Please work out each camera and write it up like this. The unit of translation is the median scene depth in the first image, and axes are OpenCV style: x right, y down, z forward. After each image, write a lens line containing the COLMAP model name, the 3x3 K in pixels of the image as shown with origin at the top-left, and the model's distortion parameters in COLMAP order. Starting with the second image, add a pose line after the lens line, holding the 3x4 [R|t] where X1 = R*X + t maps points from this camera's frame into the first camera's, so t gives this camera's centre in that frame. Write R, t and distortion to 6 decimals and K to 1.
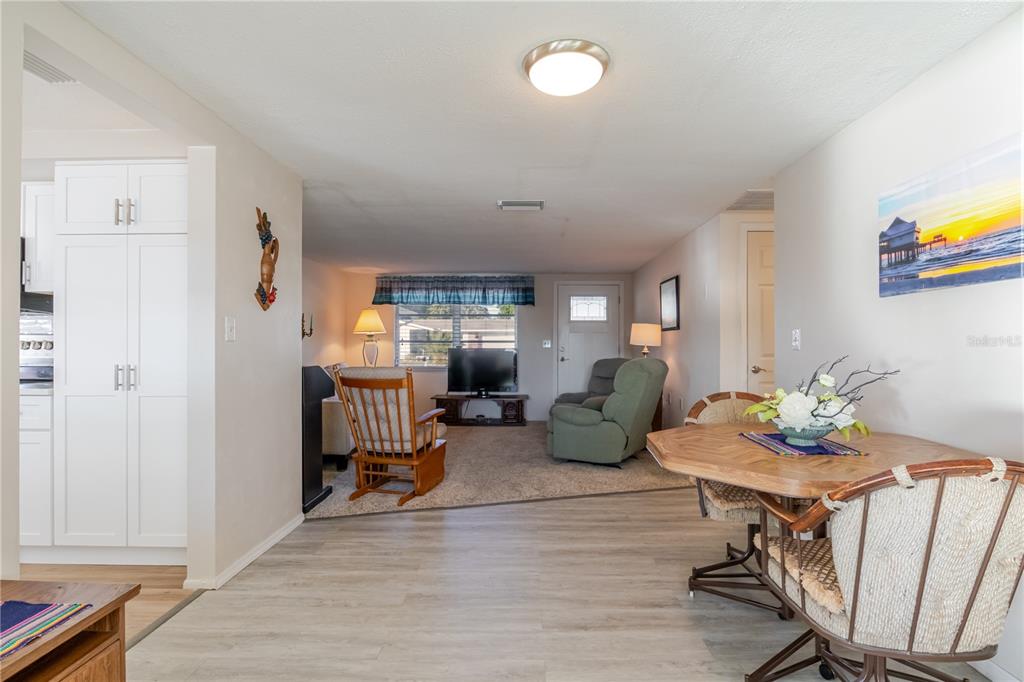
lens RADIAL K [[511.4, 0, 511.2], [0, 511.4, 343.7], [0, 0, 1]] dist [-0.002062, 0.000389]
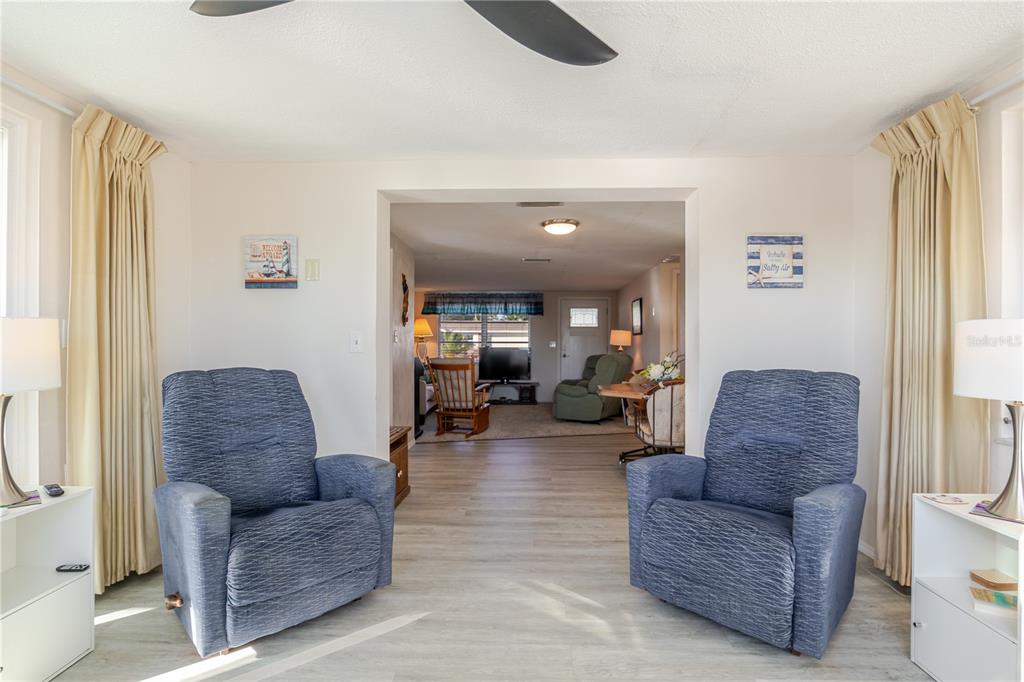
lens RADIAL K [[511.4, 0, 511.2], [0, 511.4, 343.7], [0, 0, 1]] dist [-0.002062, 0.000389]
pose [[0.999923, 0.000045, -0.012438, -0.025013], [-0.000047, 1.000000, -0.000226, -0.000264], [0.012438, 0.000227, 0.999923, -0.385854]]
